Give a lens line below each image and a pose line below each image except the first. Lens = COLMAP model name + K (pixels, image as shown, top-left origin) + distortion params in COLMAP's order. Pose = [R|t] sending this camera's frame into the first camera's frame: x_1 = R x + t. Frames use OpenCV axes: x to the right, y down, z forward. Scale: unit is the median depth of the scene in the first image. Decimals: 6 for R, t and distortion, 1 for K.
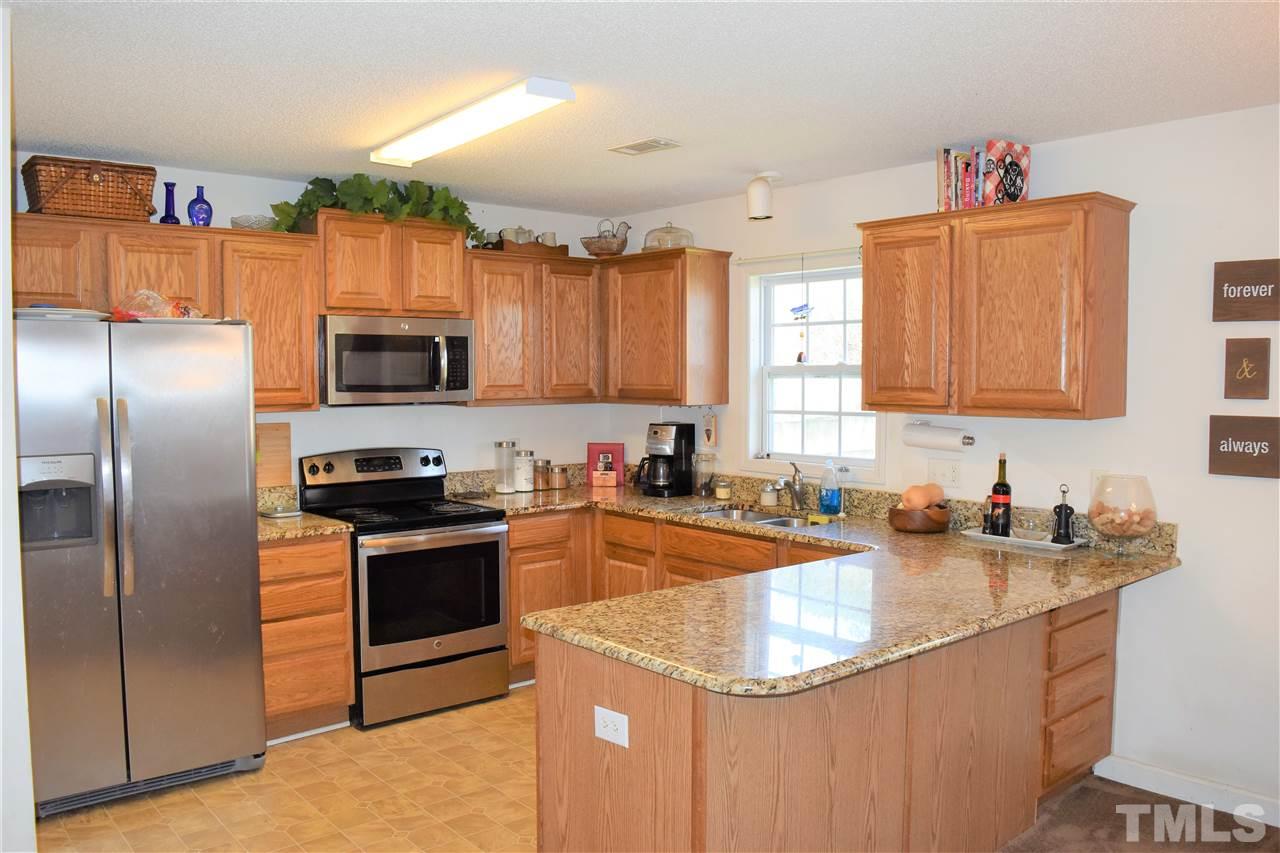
lens RADIAL K [[995.7, 0, 640.0], [0, 995.7, 426.5], [0, 0, 1]] dist [-0.102493, 0.033495]
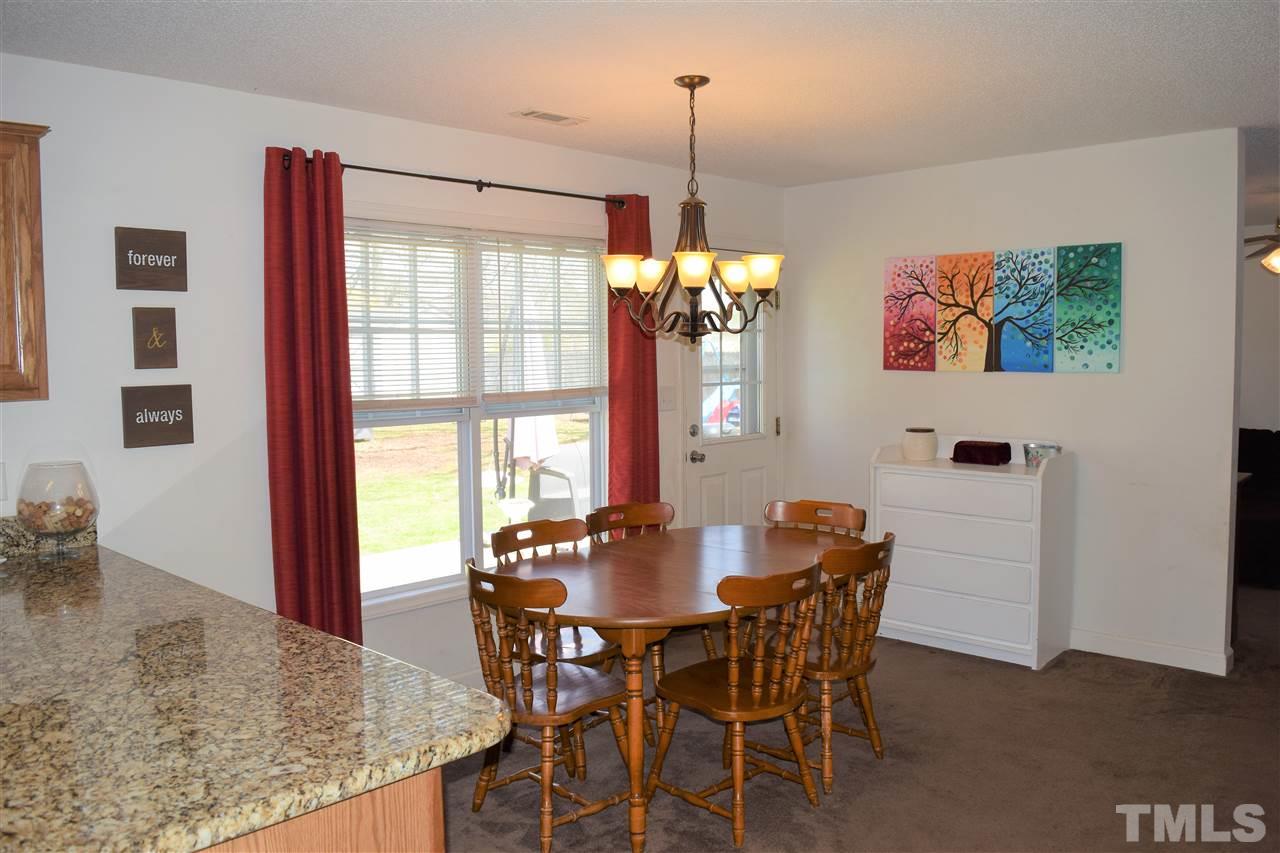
lens RADIAL K [[995.7, 0, 640.0], [0, 995.7, 426.5], [0, 0, 1]] dist [-0.102493, 0.033495]
pose [[-0.094398, -0.078107, 0.992466, -0.419252], [0.063649, 0.994404, 0.084313, -0.021442], [-0.993498, 0.071128, -0.088899, 0.586094]]
